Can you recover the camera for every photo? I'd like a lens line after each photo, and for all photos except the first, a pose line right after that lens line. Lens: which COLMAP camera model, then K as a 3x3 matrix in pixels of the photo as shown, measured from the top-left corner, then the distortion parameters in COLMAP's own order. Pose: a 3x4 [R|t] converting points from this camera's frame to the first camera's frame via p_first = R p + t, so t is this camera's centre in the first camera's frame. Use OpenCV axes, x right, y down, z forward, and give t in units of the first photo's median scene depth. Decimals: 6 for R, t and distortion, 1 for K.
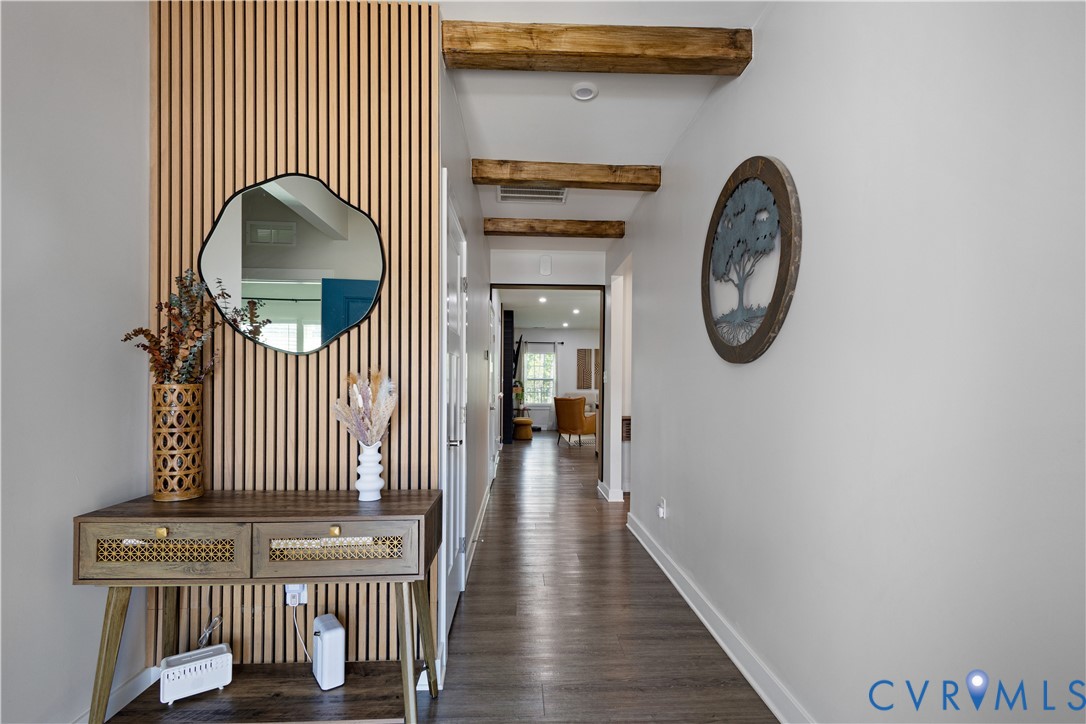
lens RADIAL K [[511.2, 0, 543.7], [0, 511.2, 370.0], [0, 0, 1]] dist [0.006427, -0.000990]
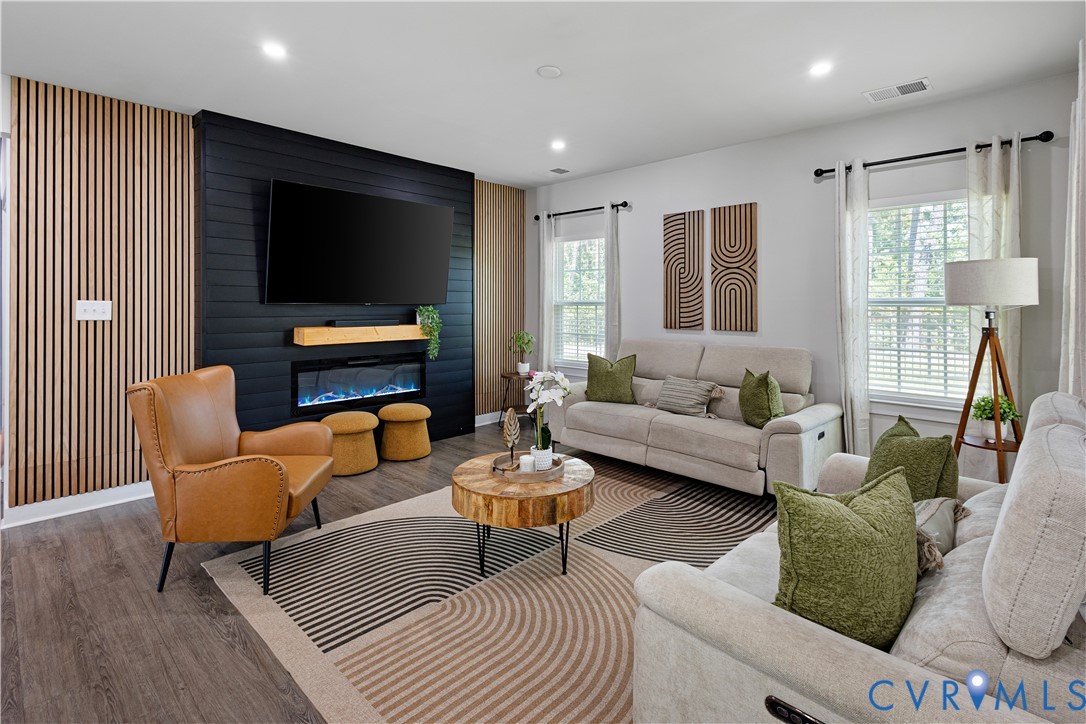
lens RADIAL K [[511.2, 0, 566.7], [0, 511.2, 303.0], [0, 0, 1]] dist [0.006427, -0.000990]
pose [[0.709384, -0.007647, -0.704781, 0.268568], [0.011457, 0.999934, 0.000682, 0.018657], [0.704729, -0.008559, 0.709425, 0.699129]]
